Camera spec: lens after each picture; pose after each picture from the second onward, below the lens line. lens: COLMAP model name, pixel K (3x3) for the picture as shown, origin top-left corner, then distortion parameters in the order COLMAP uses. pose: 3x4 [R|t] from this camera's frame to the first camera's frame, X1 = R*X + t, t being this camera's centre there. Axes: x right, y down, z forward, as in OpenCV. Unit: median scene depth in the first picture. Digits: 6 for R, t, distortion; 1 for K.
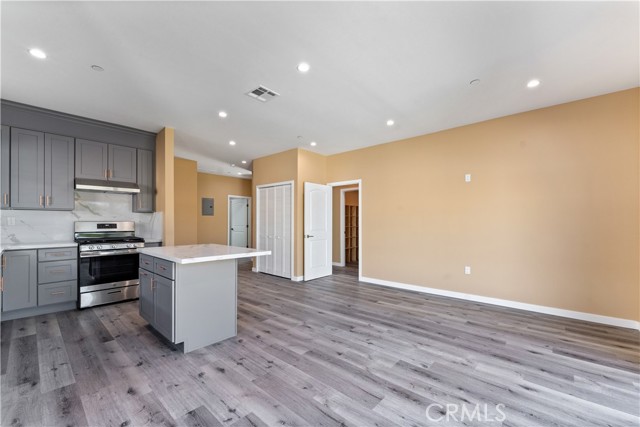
lens RADIAL K [[261.2, 0, 316.1], [0, 261.2, 220.2], [0, 0, 1]] dist [-0.002037, 0.000983]
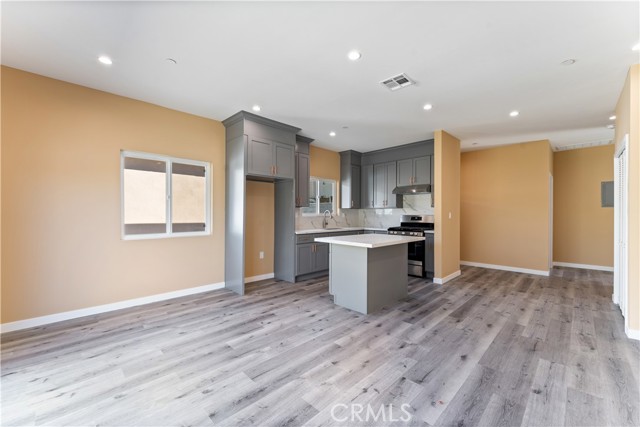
lens RADIAL K [[261.2, 0, 322.3], [0, 261.2, 209.9], [0, 0, 1]] dist [-0.002037, 0.000983]
pose [[-0.043481, -0.023230, -0.998784, 0.704036], [0.002746, 0.999723, -0.023371, 0.009881], [0.999050, -0.003759, -0.043405, 0.711683]]
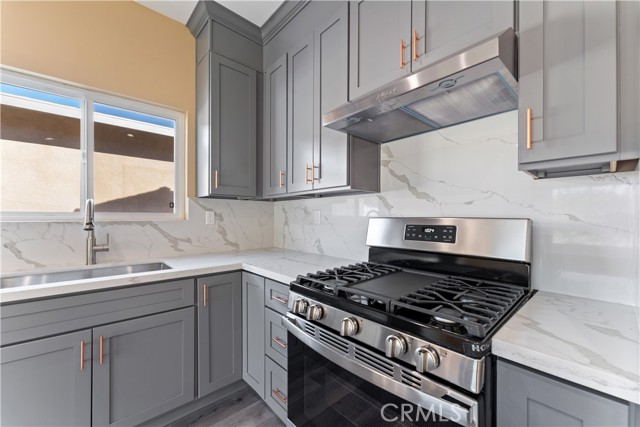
lens RADIAL K [[261.2, 0, 322.8], [0, 261.2, 217.8], [0, 0, 1]] dist [-0.002037, 0.000983]
pose [[-0.089753, -0.005722, -0.995948, -0.605138], [0.000793, 0.999983, -0.005817, 0.008349], [0.995964, -0.001312, -0.089747, 1.121207]]
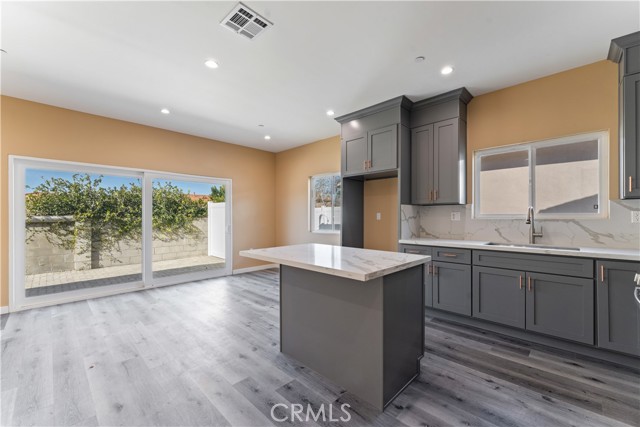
lens RADIAL K [[261.2, 0, 319.6], [0, 261.2, 216.3], [0, 0, 1]] dist [-0.002037, 0.000983]
pose [[-0.999460, -0.000861, 0.032852, -0.381631], [-0.000895, 0.999999, -0.001021, 0.004145], [-0.032851, -0.001049, -0.999460, 1.525888]]
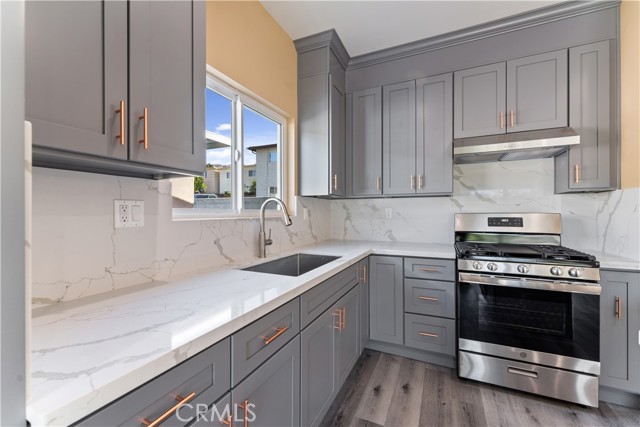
lens RADIAL K [[261.2, 0, 325.3], [0, 261.2, 216.4], [0, 0, 1]] dist [-0.002037, 0.000983]
pose [[0.309913, 0.004597, -0.950754, -0.511721], [0.007724, 0.999943, 0.007353, 0.006108], [0.950733, -0.009622, 0.309860, 0.610293]]
